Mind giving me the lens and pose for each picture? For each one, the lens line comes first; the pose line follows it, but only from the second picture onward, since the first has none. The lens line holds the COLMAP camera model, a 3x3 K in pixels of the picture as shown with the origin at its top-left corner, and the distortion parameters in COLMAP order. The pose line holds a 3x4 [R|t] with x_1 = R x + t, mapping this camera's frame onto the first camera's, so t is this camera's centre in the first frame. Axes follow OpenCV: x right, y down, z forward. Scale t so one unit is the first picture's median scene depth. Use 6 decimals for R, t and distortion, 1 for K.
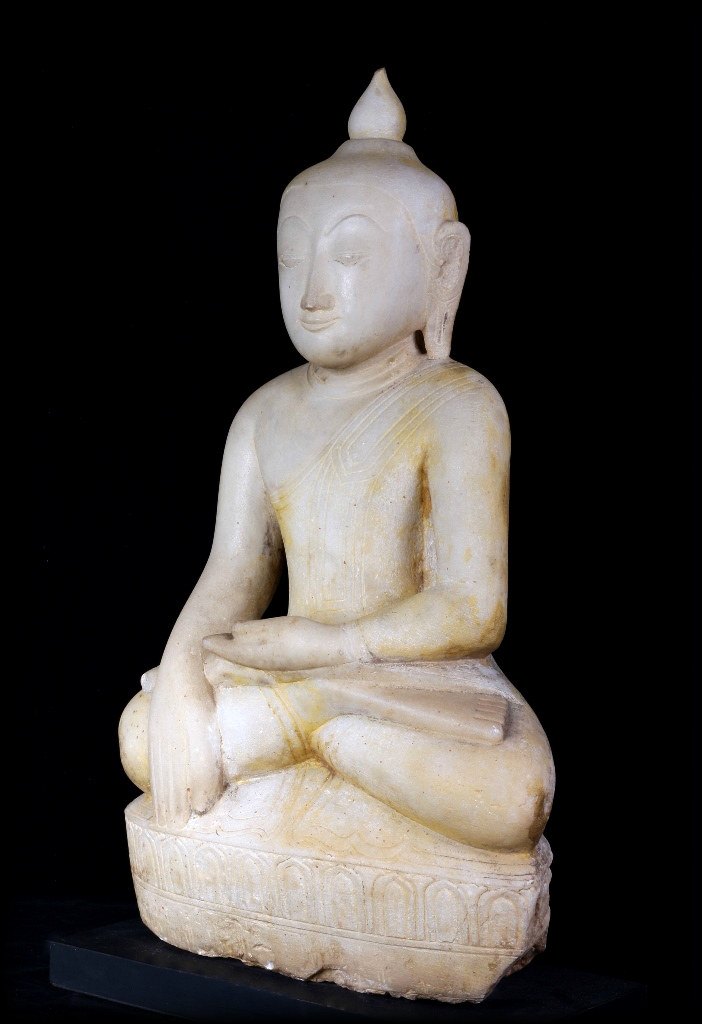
lens RADIAL K [[2561.6, 0, 350.9], [0, 2561.6, 563.1], [0, 0, 1]] dist [-0.041500, -0.270545]
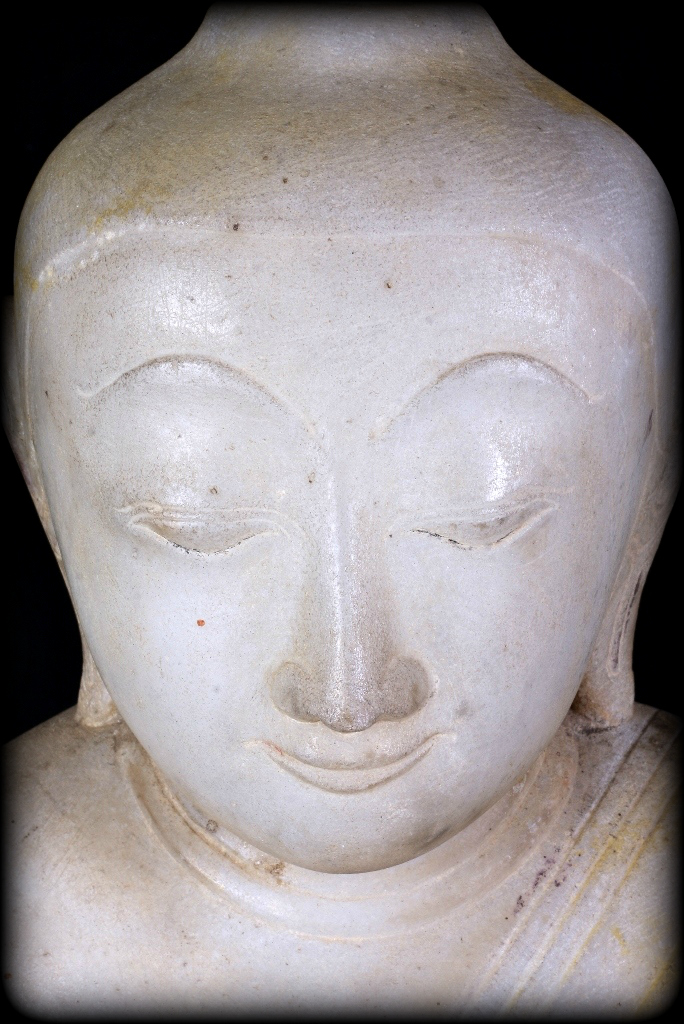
lens RADIAL K [[2645.4, 0, 342.0], [0, 2645.4, 512.0], [0, 0, 1]] dist [-0.105724, -0.654205]
pose [[0.818333, -0.209991, 0.535009, -0.157544], [0.061661, 0.957569, 0.281532, -0.197673], [-0.571427, -0.197398, 0.796559, 0.793624]]
